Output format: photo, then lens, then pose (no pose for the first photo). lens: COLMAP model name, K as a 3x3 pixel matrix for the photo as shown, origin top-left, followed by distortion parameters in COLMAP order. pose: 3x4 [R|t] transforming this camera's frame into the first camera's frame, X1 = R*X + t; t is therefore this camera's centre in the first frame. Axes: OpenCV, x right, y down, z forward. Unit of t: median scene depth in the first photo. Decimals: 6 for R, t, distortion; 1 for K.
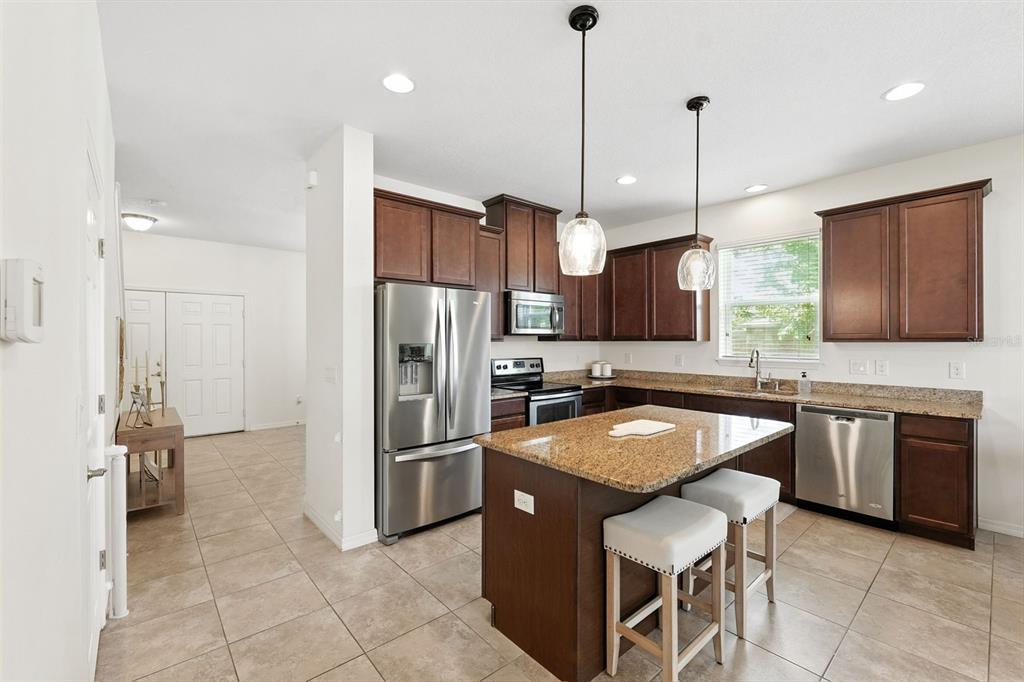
lens RADIAL K [[432.5, 0, 509.3], [0, 432.5, 338.4], [0, 0, 1]] dist [-0.012849, 0.000001]
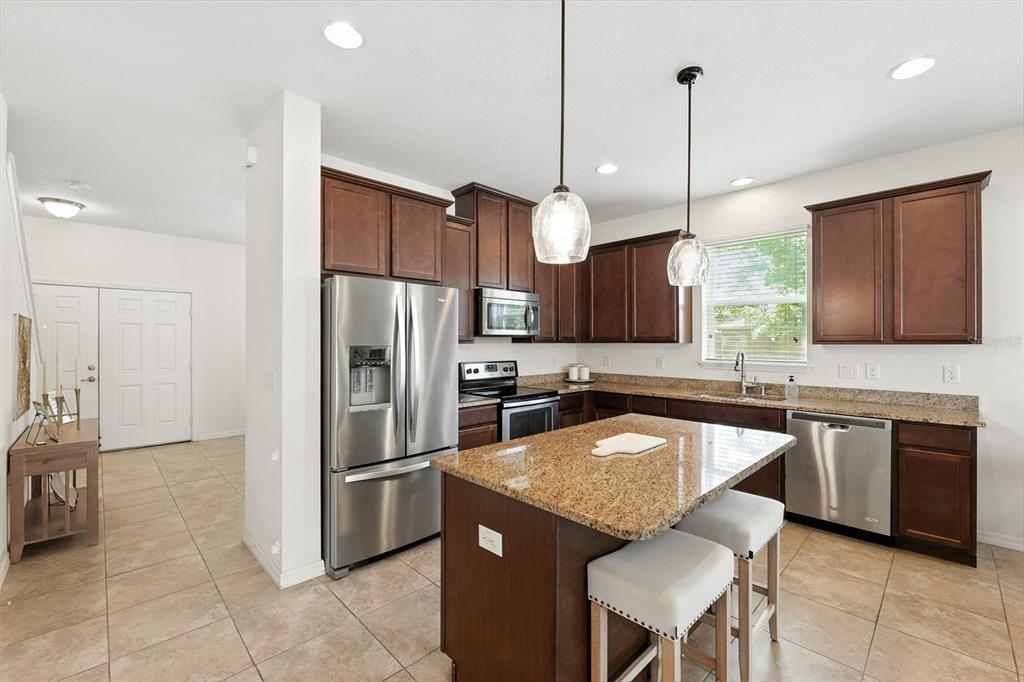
lens RADIAL K [[430.0, 0, 510.2], [0, 430.0, 339.0], [0, 0, 1]] dist [-0.013061, 0.000093]
pose [[0.998356, 0.001487, 0.057305, 0.014957], [-0.001346, 0.999996, -0.002500, 0.000278], [-0.057309, 0.002419, 0.998354, 0.114519]]
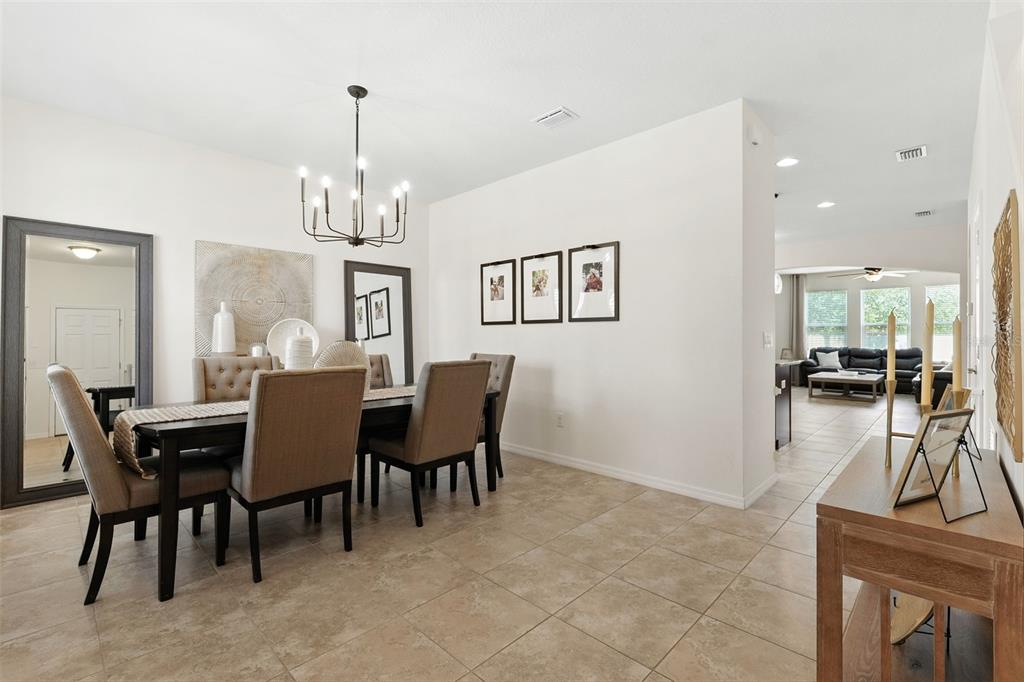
lens RADIAL K [[434.6, 0, 510.8], [0, 434.6, 338.2], [0, 0, 1]] dist [-0.018980, 0.000058]
pose [[-0.063272, -0.003922, 0.997989, -1.409507], [-0.003417, 0.999987, 0.003714, 0.069175], [-0.997990, -0.003175, -0.063284, 1.647322]]
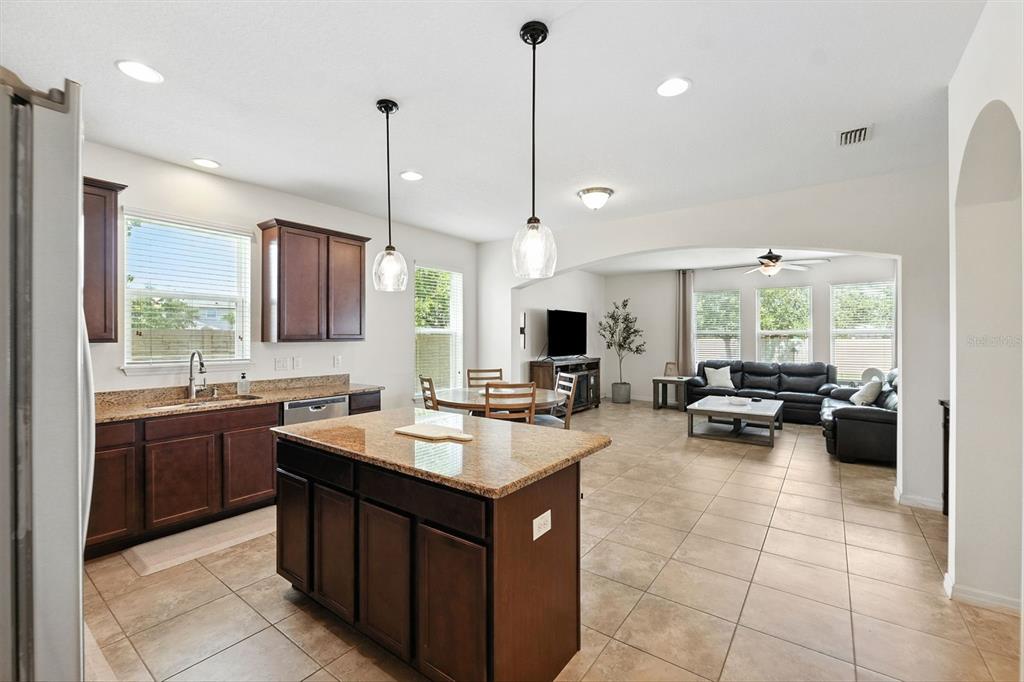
lens RADIAL K [[432.5, 0, 509.3], [0, 432.5, 338.4], [0, 0, 1]] dist [-0.012849, 0.000001]
pose [[-0.218251, 0.000671, 0.975892, -0.487384], [0.000456, 1.000000, -0.000585, 0.000331], [-0.975893, 0.000317, -0.218251, 0.759786]]
